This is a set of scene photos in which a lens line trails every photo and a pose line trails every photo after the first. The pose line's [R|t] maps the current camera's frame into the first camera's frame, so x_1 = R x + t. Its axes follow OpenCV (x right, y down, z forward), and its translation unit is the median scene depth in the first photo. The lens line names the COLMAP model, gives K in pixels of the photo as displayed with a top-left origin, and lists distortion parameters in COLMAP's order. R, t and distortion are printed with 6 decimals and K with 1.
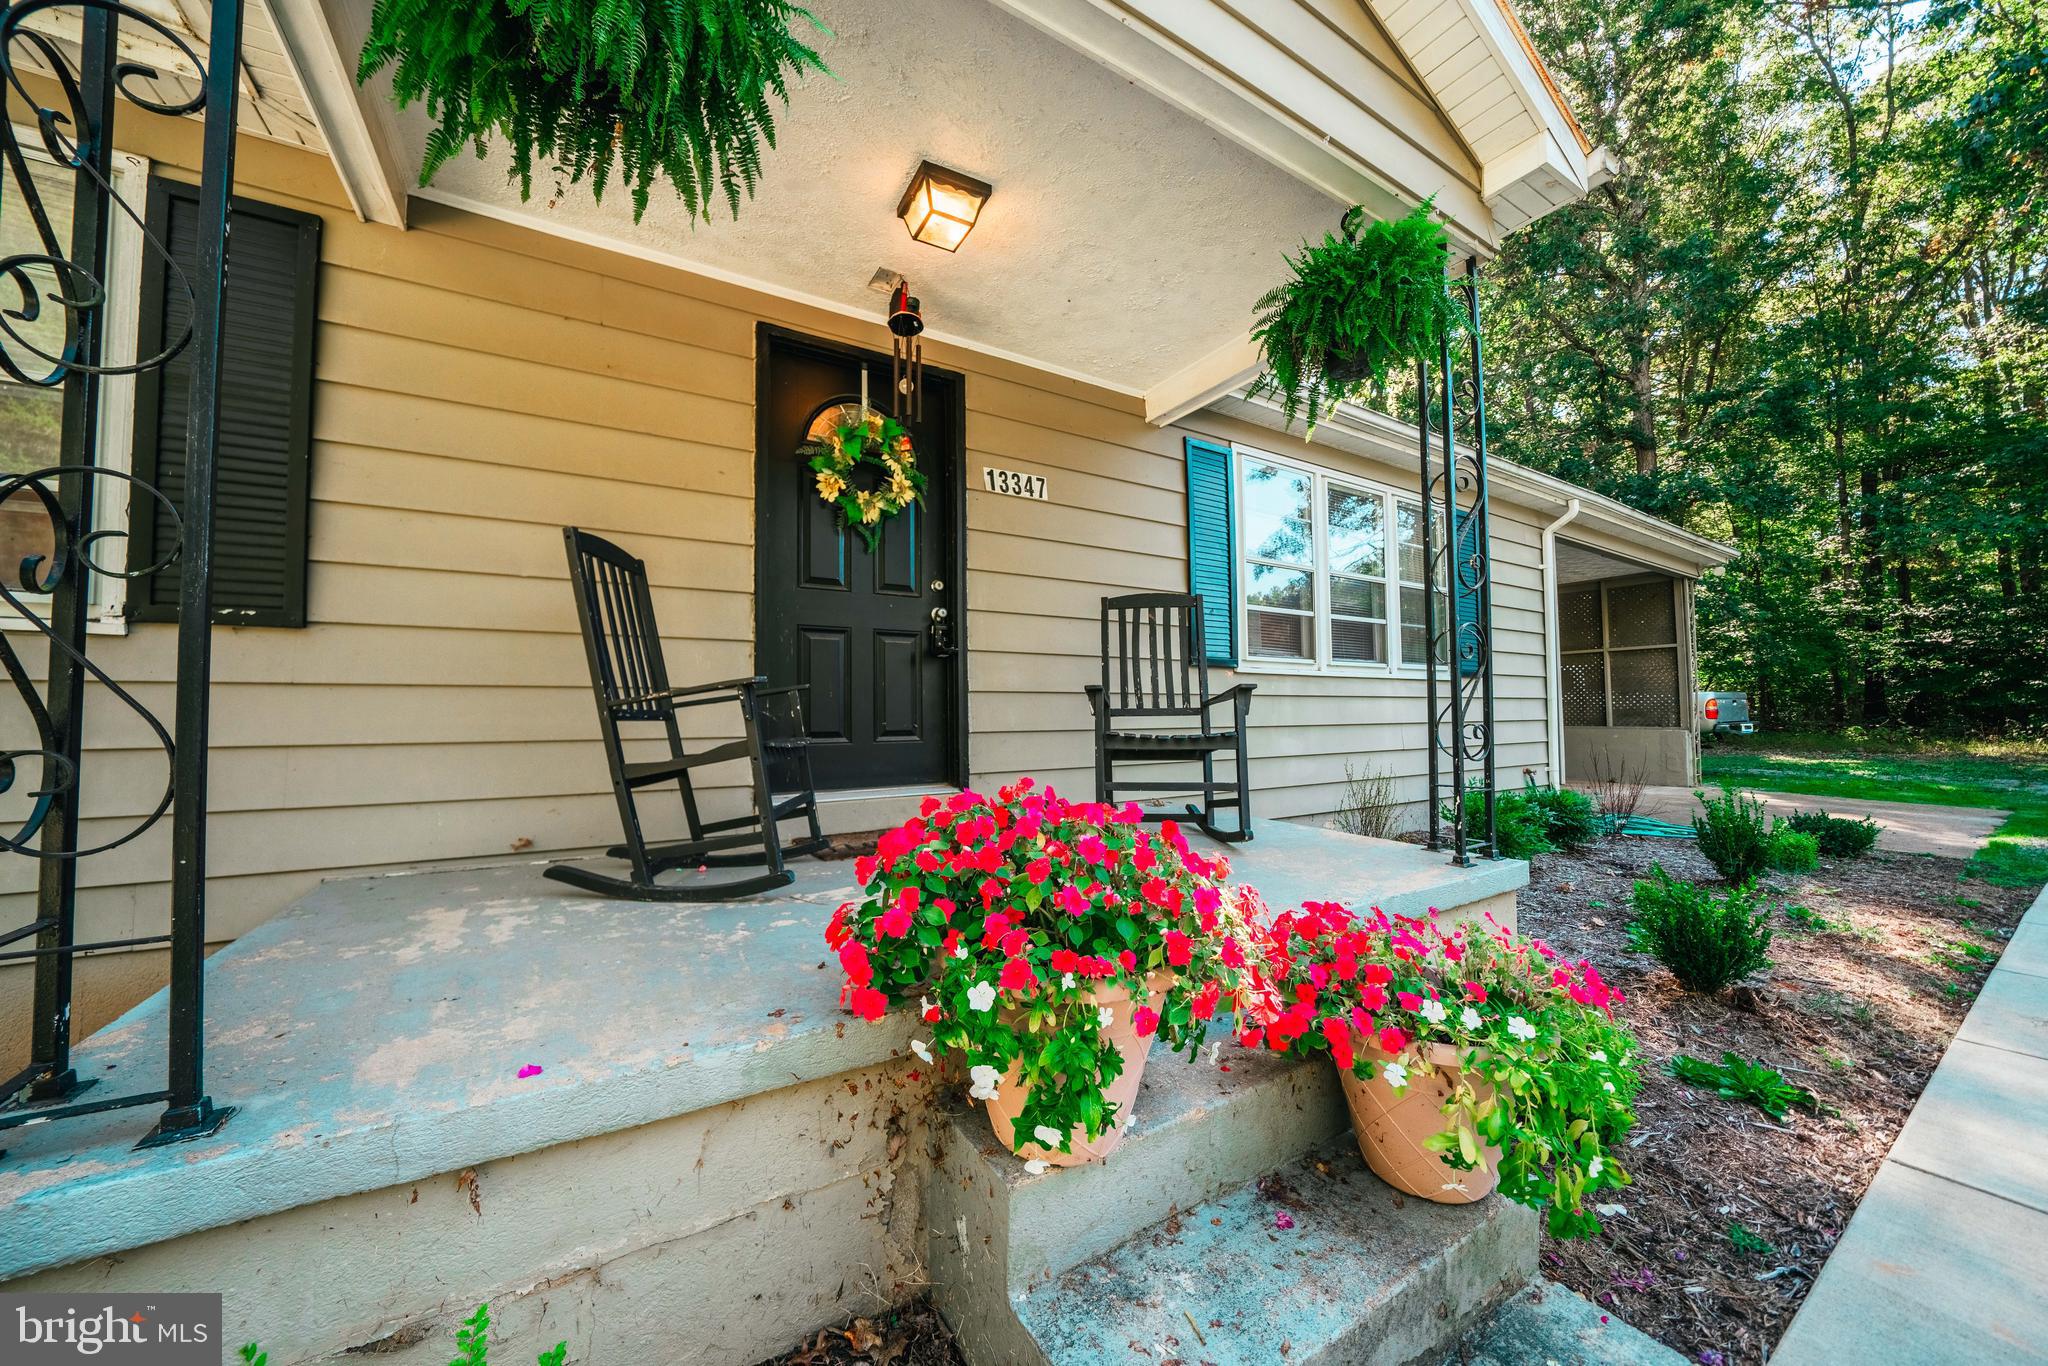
lens RADIAL K [[708.8, 0, 1001.3], [0, 708.8, 684.7], [0, 0, 1]] dist [-0.019913, -0.000207]
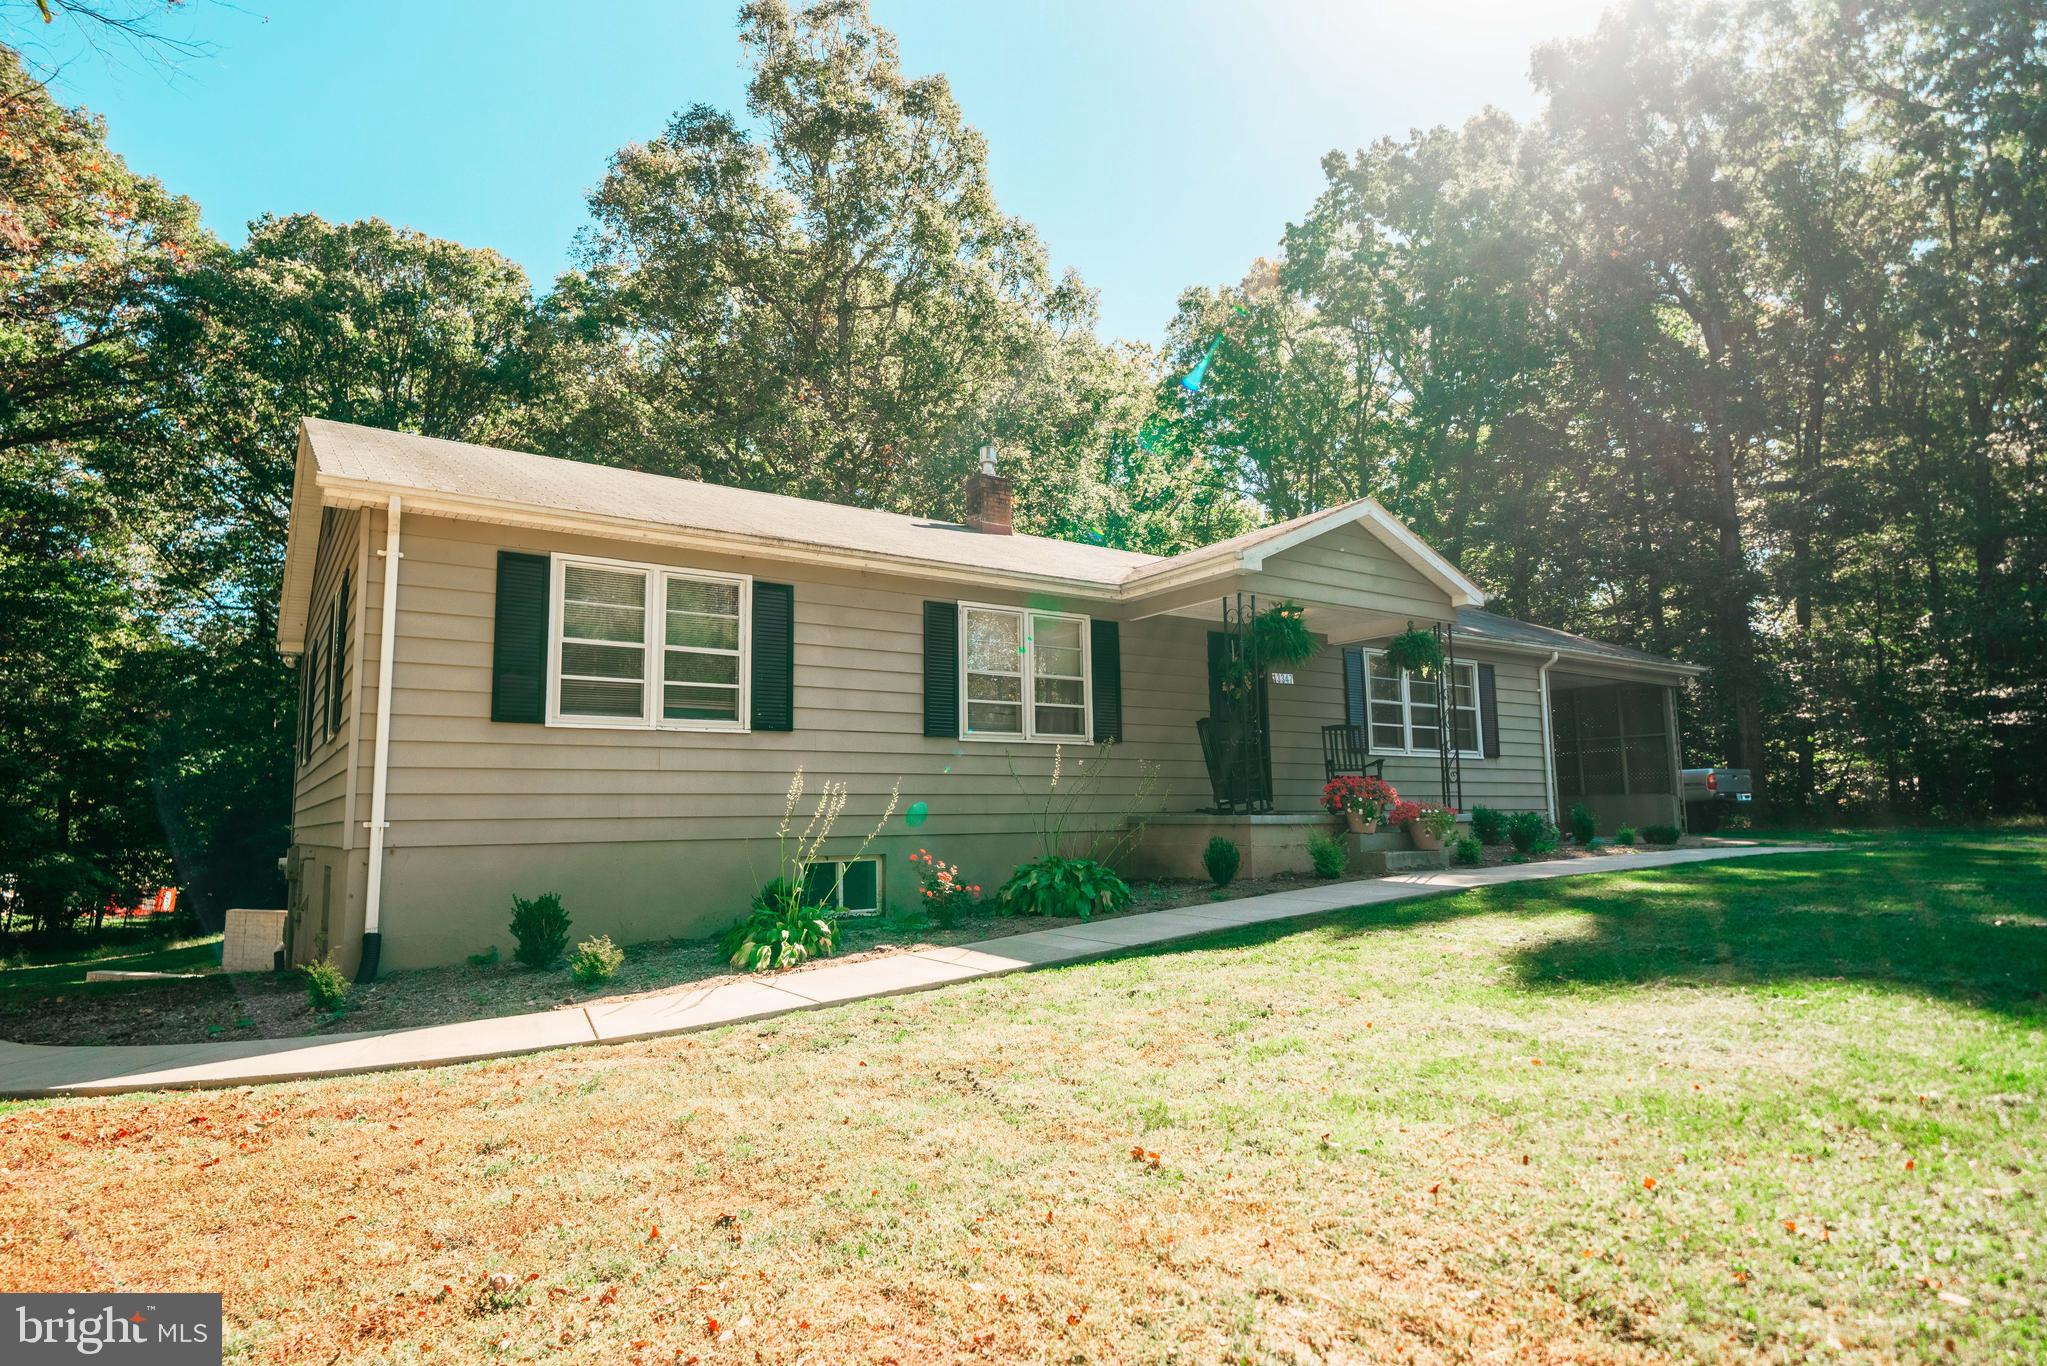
lens RADIAL K [[1107.7, 0, 1023.5], [0, 1107.7, 683.0], [0, 0, 1]] dist [0.000311, 0.000038]
pose [[0.997331, 0.003374, 0.072940, -1.207257], [0.002320, 0.996962, -0.077851, 0.030970], [-0.072981, 0.077812, 0.994293, -2.873441]]
